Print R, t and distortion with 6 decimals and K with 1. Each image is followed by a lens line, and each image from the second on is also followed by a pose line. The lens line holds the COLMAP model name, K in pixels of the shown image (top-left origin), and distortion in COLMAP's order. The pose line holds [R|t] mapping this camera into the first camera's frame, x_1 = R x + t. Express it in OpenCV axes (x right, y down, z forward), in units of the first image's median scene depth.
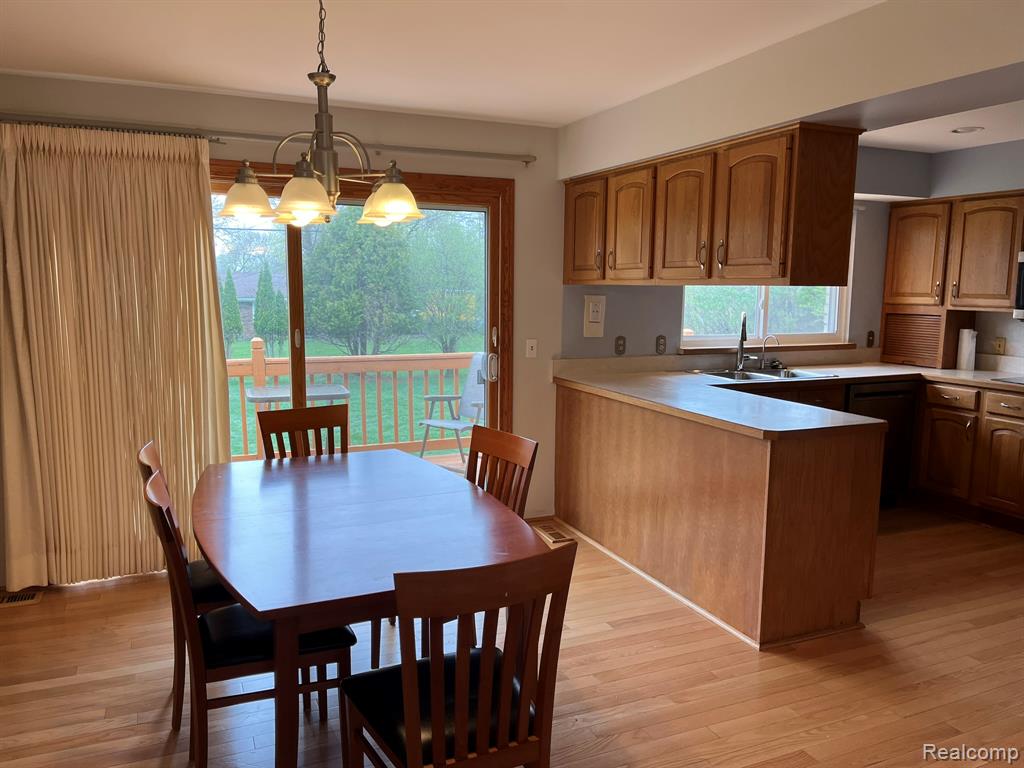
lens RADIAL K [[774.3, 0, 512.0], [0, 774.3, 384.0], [0, 0, 1]] dist [-0.000935, 0.003910]
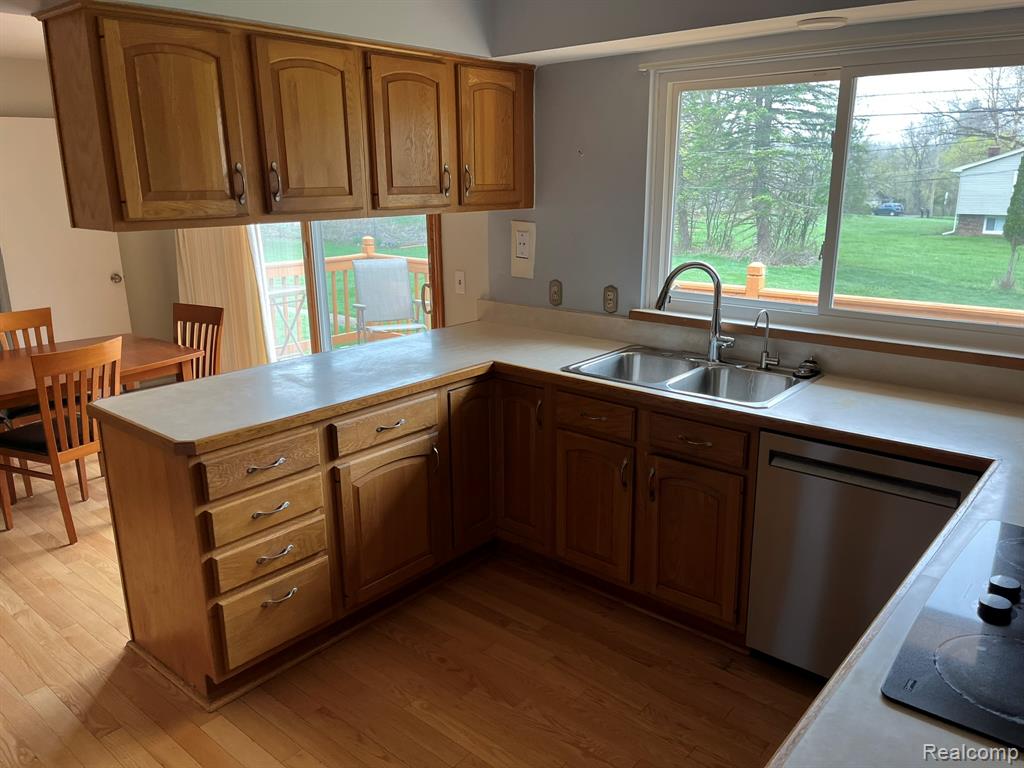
lens RADIAL K [[774.3, 0, 512.0], [0, 774.3, 384.0], [0, 0, 1]] dist [-0.000935, 0.003910]
pose [[0.434542, 0.228057, -0.871300, 0.791502], [-0.100266, 0.973646, 0.204840, -0.113219], [0.895053, -0.001650, 0.445957, 0.650221]]
